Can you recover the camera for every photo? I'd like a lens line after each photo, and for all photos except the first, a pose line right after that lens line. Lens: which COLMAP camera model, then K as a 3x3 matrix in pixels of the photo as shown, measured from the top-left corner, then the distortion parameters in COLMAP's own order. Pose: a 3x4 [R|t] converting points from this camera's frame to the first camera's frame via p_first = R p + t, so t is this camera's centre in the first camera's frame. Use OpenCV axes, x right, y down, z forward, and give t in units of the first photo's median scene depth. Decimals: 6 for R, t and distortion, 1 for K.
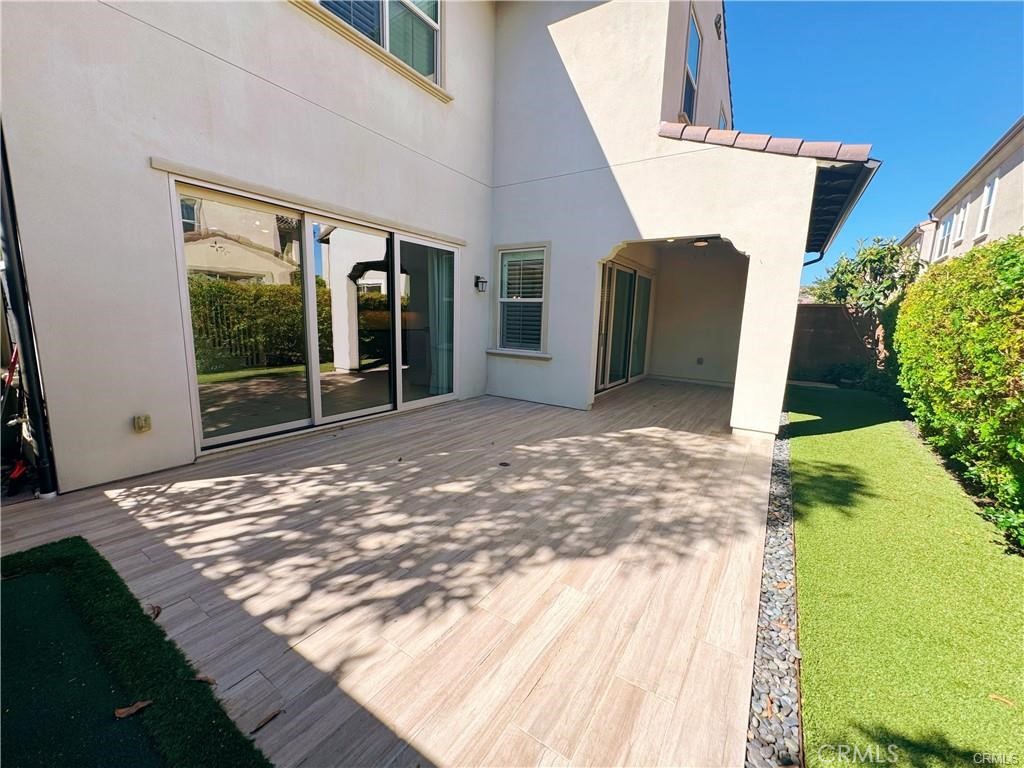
lens RADIAL K [[411.3, 0, 512.0], [0, 411.3, 384.0], [0, 0, 1]] dist [-0.000073, -0.000125]
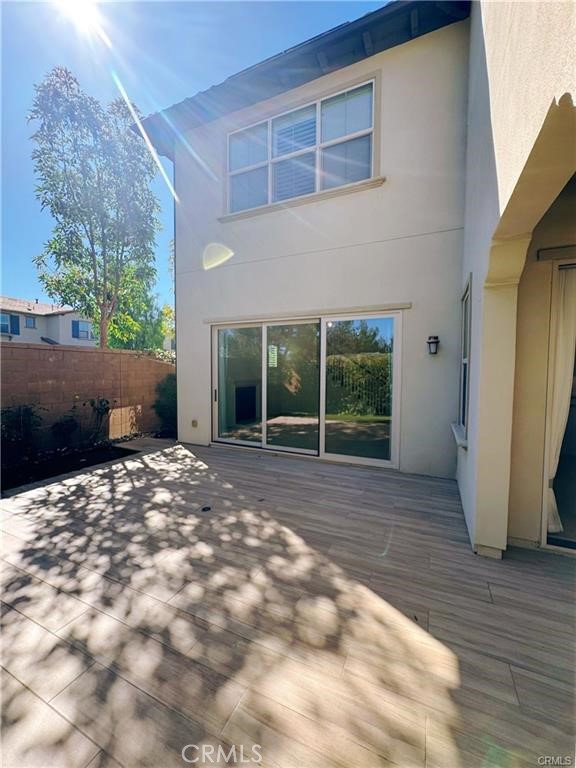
lens RADIAL K [[308.4, 0, 288.0], [0, 308.4, 384.0], [0, 0, 1]] dist [-0.000073, -0.000125]
pose [[0.139999, 0.015234, -0.990034, 1.040328], [-0.158971, 0.987256, -0.007289, -0.219709], [0.977307, 0.158408, 0.140637, 1.250083]]
